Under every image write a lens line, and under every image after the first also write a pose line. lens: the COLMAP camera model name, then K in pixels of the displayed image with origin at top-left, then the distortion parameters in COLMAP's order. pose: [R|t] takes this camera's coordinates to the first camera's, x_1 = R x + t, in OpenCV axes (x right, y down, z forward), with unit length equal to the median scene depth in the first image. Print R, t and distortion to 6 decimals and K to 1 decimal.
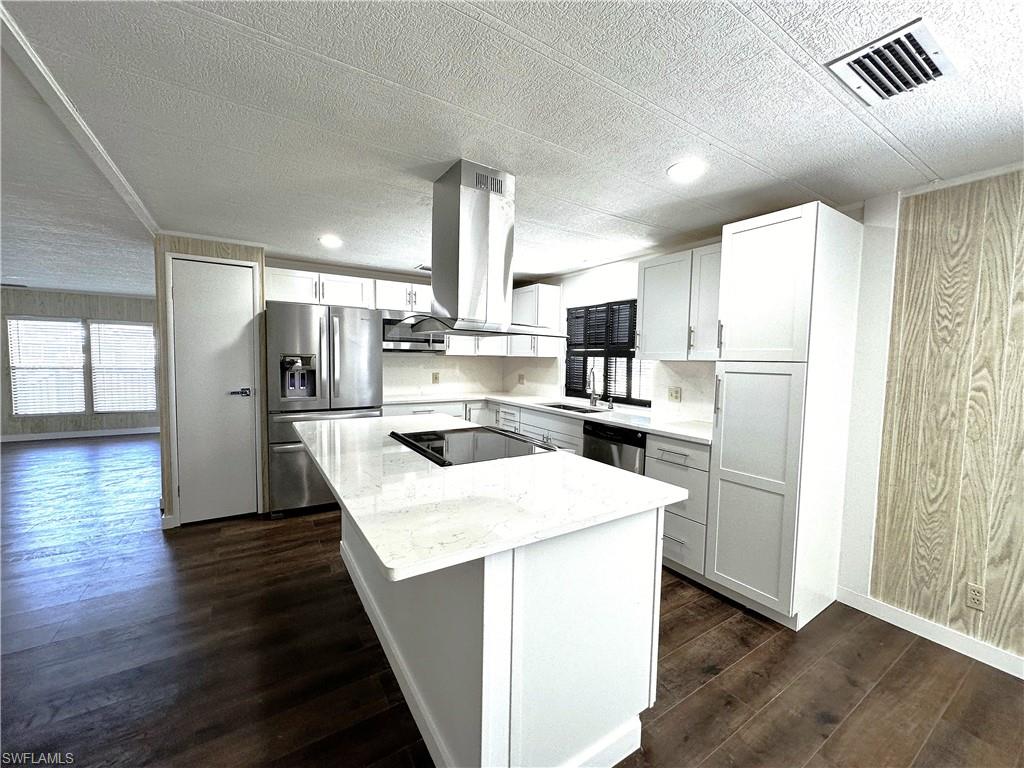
lens RADIAL K [[408.8, 0, 511.4], [0, 408.8, 384.3], [0, 0, 1]] dist [-0.001737, 0.000315]
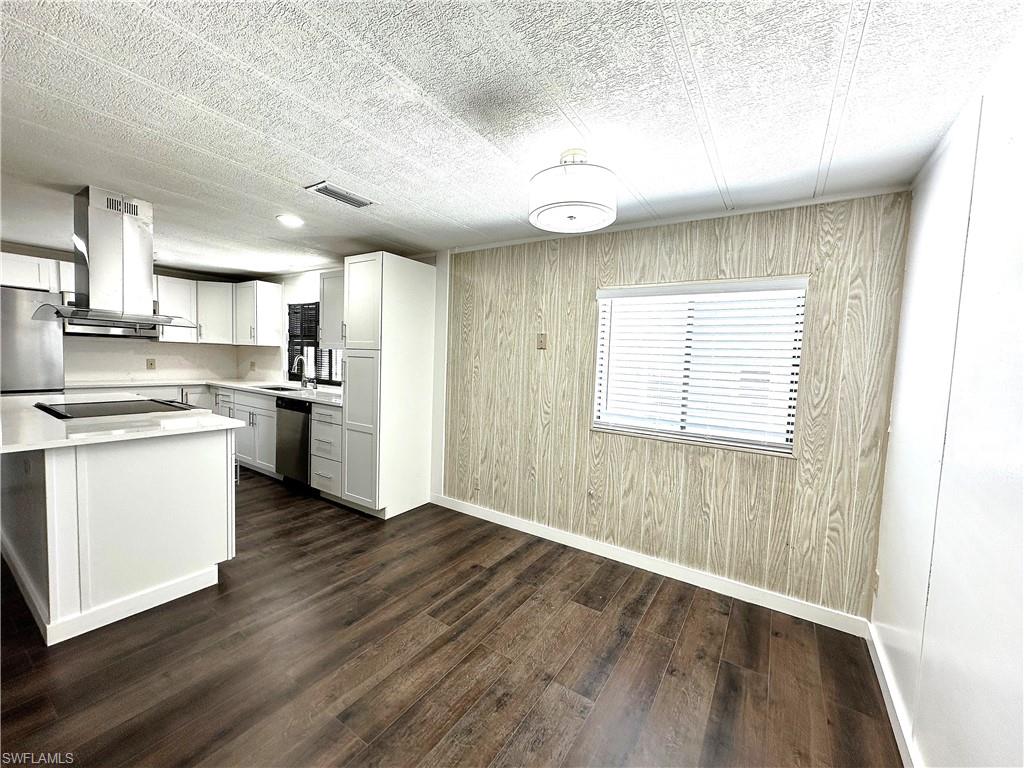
lens RADIAL K [[408.8, 0, 511.4], [0, 408.8, 384.3], [0, 0, 1]] dist [-0.001737, 0.000315]
pose [[0.913444, -0.009219, 0.406860, 0.496265], [0.004757, 0.999917, 0.011979, 0.060483], [-0.406936, -0.009007, 0.913412, -0.640559]]
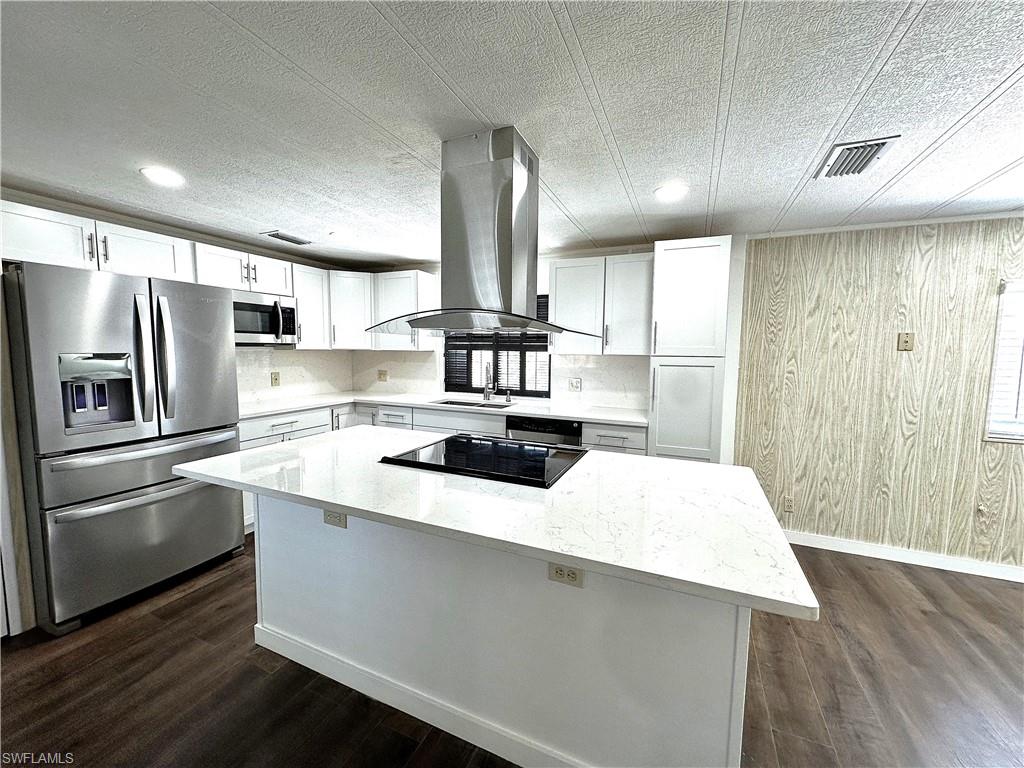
lens RADIAL K [[408.8, 0, 511.4], [0, 408.8, 384.3], [0, 0, 1]] dist [-0.001737, 0.000315]
pose [[0.836335, -0.057779, 0.545165, -0.536224], [0.041105, 0.998240, 0.042738, -0.046739], [-0.546675, -0.013334, 0.837238, 0.247510]]
